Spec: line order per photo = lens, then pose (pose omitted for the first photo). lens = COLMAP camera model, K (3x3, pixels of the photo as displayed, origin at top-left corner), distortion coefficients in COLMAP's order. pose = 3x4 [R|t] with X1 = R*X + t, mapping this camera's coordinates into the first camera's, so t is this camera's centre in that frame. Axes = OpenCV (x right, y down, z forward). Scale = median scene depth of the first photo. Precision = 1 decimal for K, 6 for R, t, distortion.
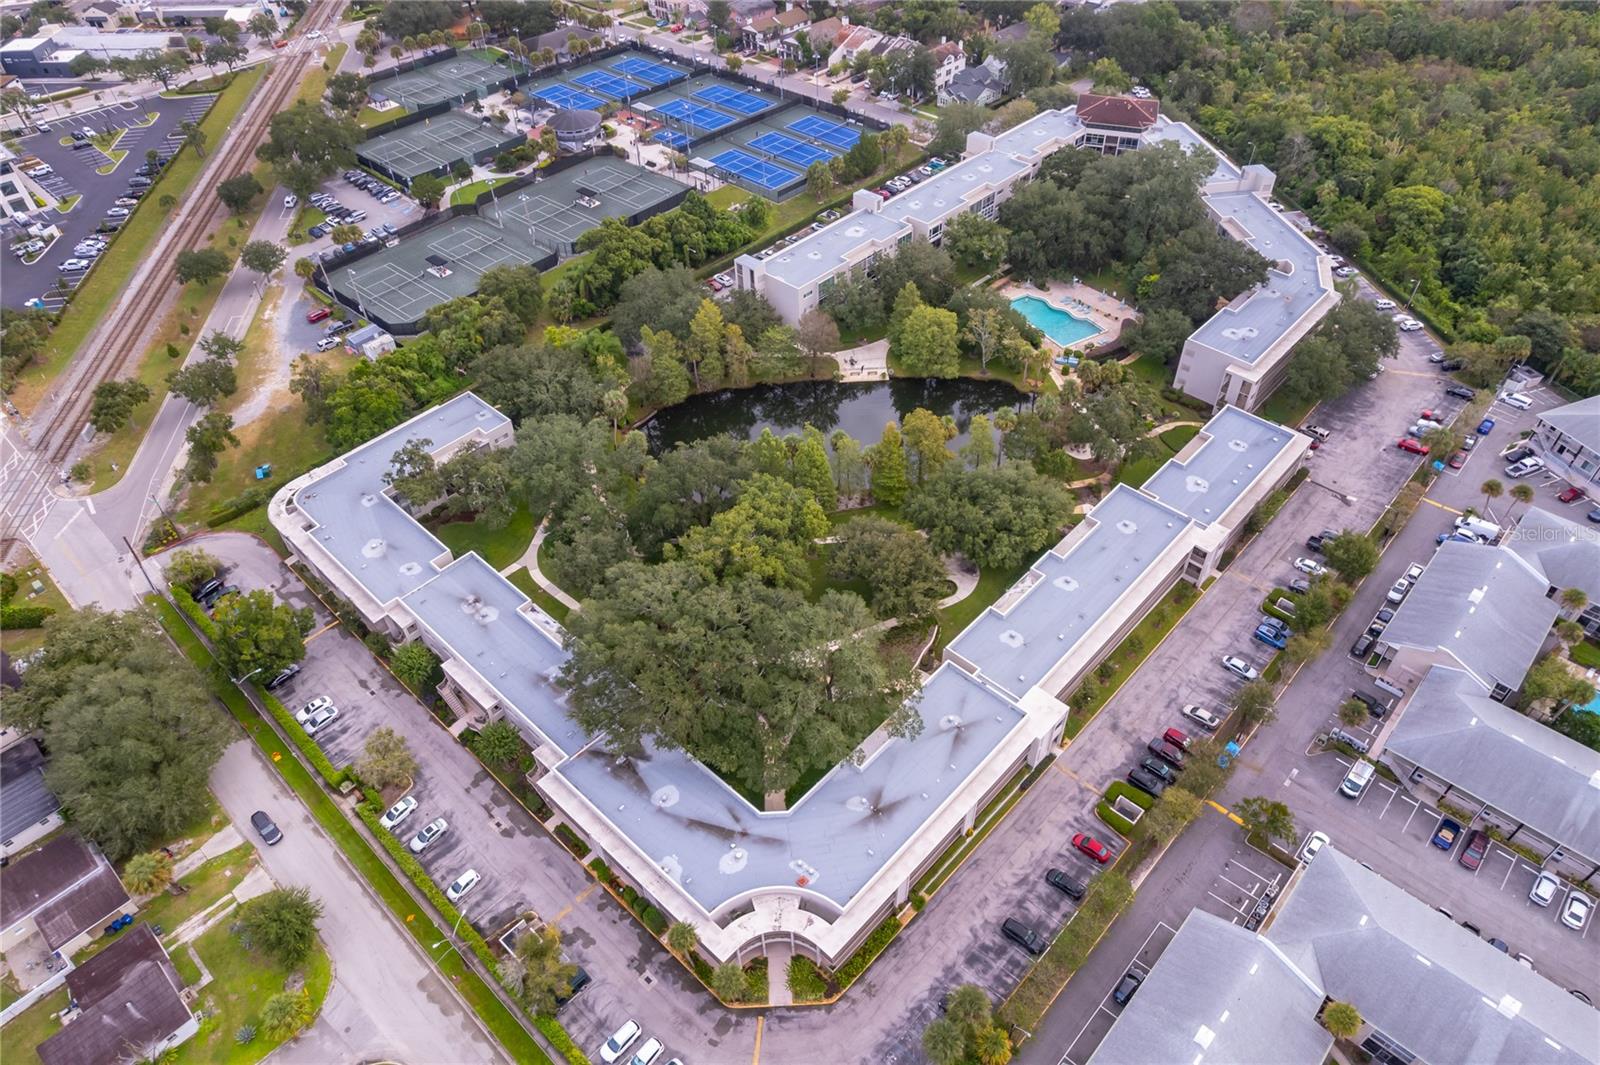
lens RADIAL K [[1031.4, 0, 800.0], [0, 1031.4, 532.5], [0, 0, 1]] dist [-0.093946, 0.095308]
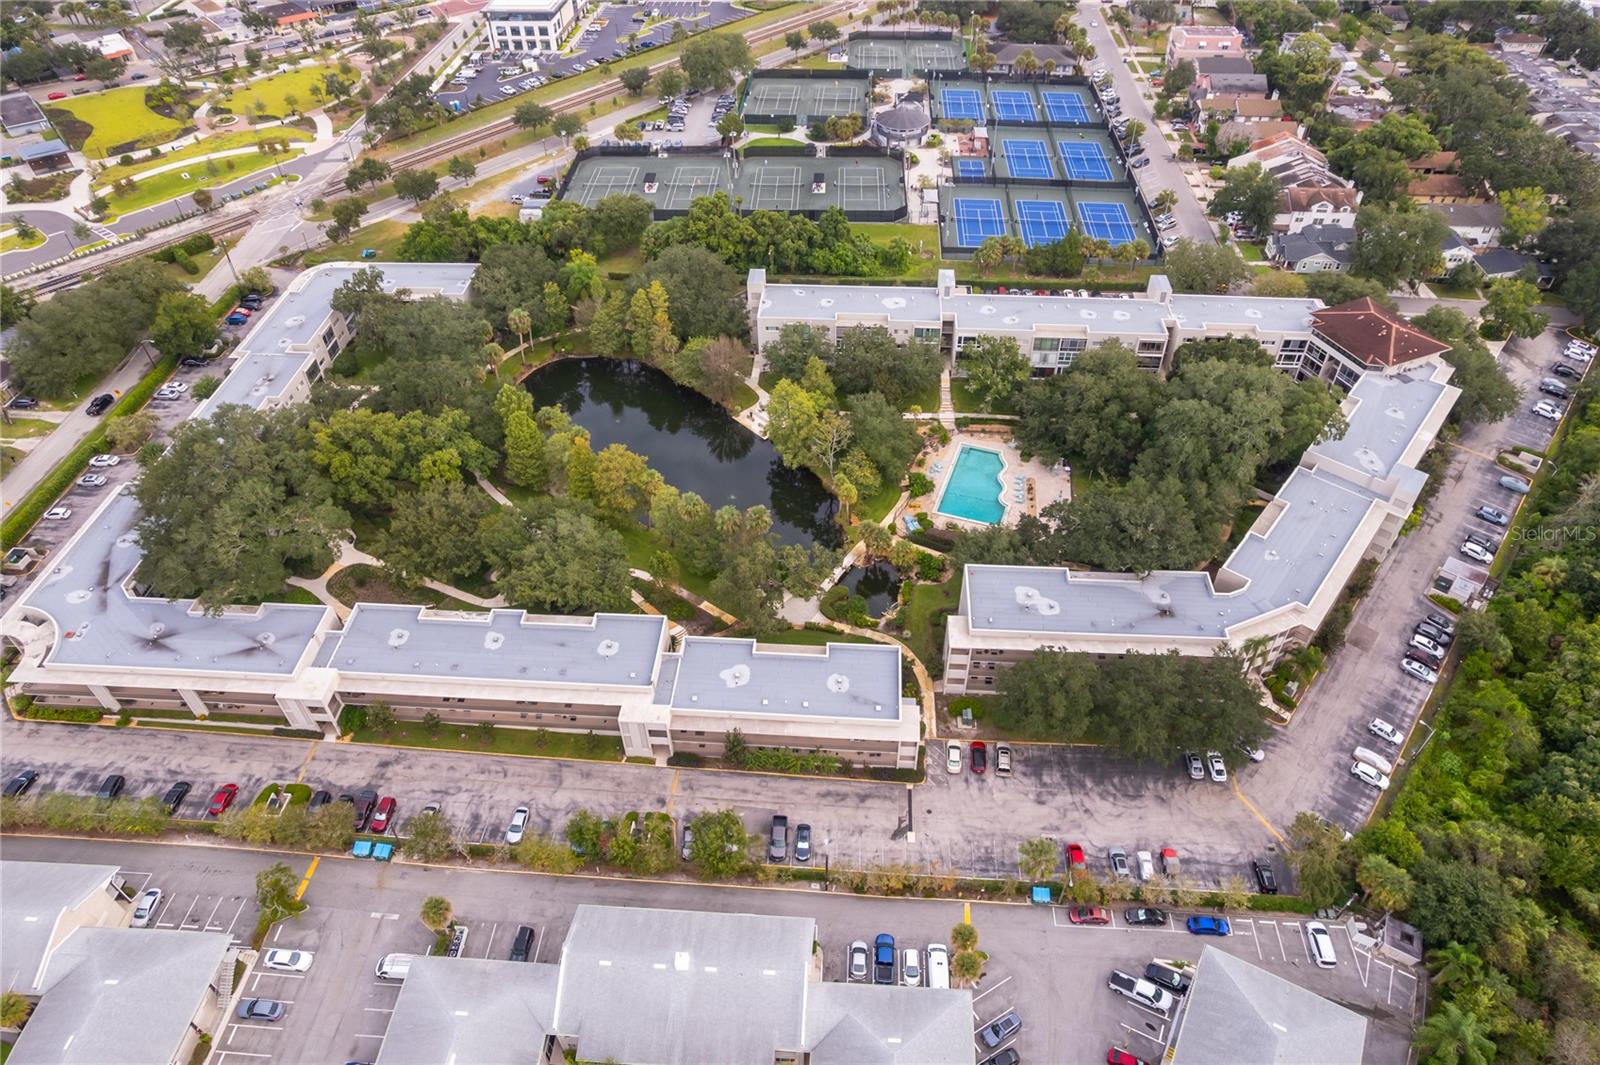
lens RADIAL K [[1031.4, 0, 800.0], [0, 1031.4, 532.5], [0, 0, 1]] dist [-0.093946, 0.095308]
pose [[0.636651, 0.535866, -0.554547, 0.628846], [-0.533696, 0.825252, 0.184739, -0.250119], [0.556636, 0.178345, 0.811387, 0.241258]]
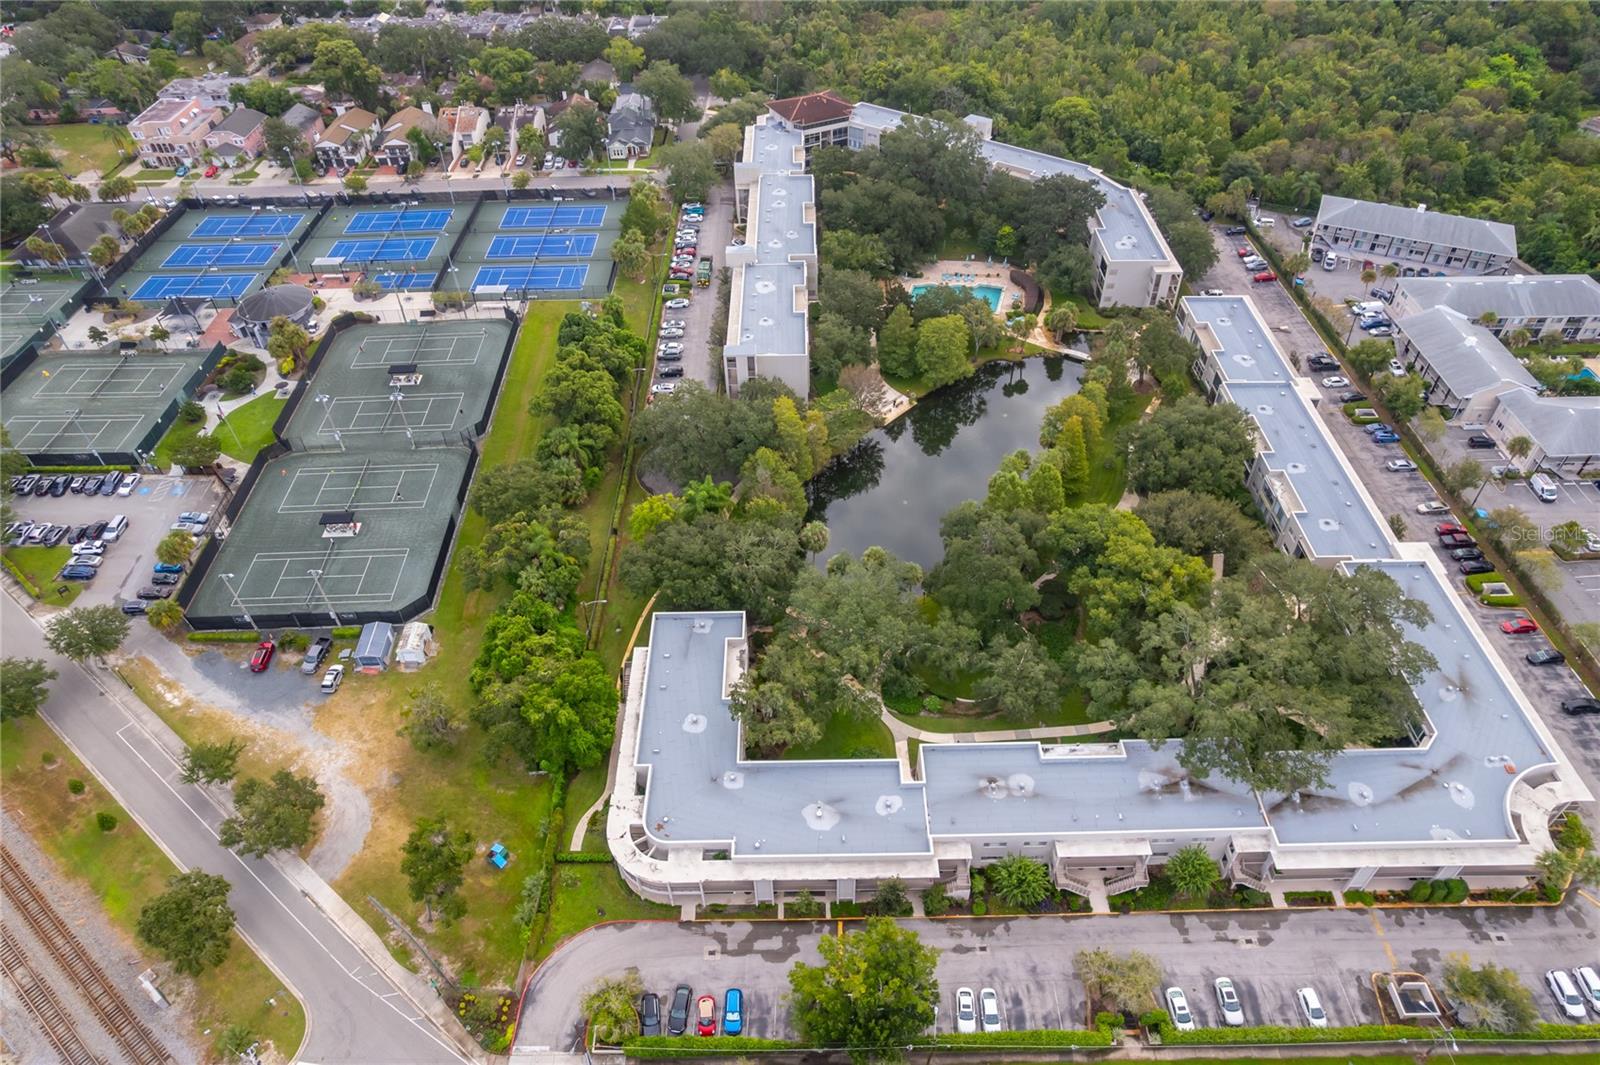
lens RADIAL K [[1031.4, 0, 800.0], [0, 1031.4, 532.5], [0, 0, 1]] dist [-0.093946, 0.095308]
pose [[0.724500, -0.462139, 0.511397, -0.514609], [0.474603, 0.872510, 0.116096, -0.192646], [-0.499851, 0.158599, 0.851466, 0.216309]]
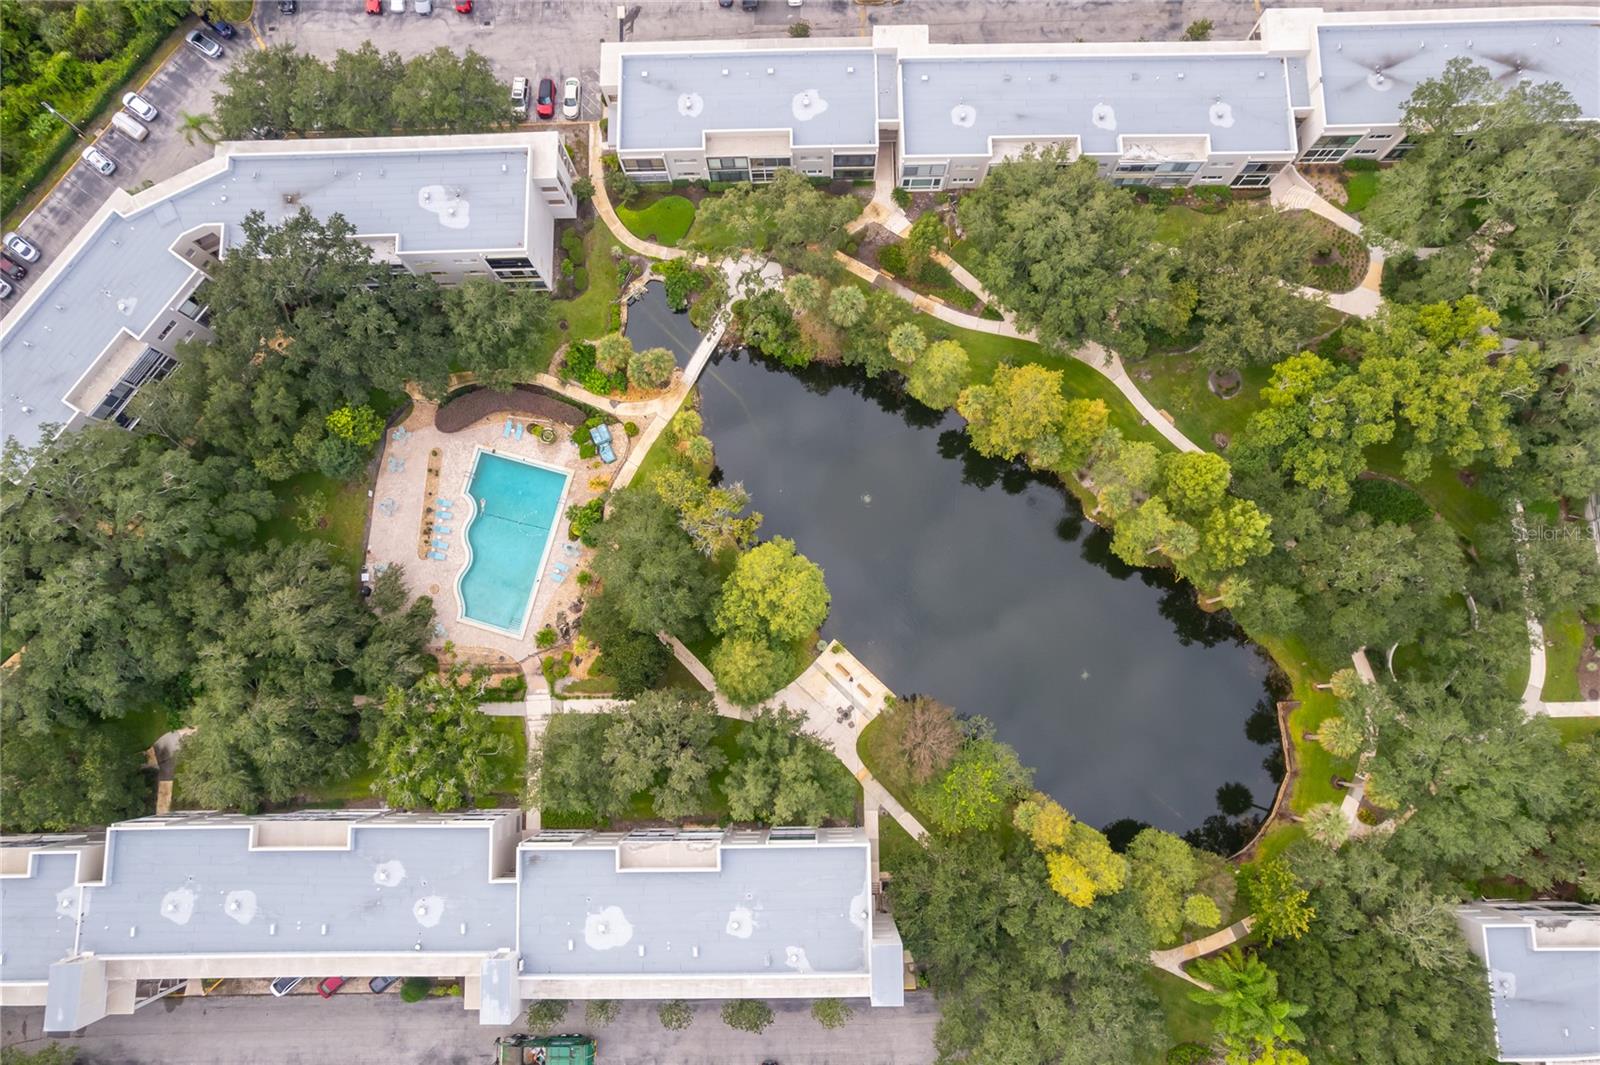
lens RADIAL K [[1031.4, 0, 800.0], [0, 1031.4, 532.5], [0, 0, 1]] dist [-0.093946, 0.095308]
pose [[-0.695819, -0.704283, 0.140788, 0.056427], [0.514818, -0.352404, 0.781520, -0.552130], [-0.500797, 0.616277, 0.607787, 0.566537]]
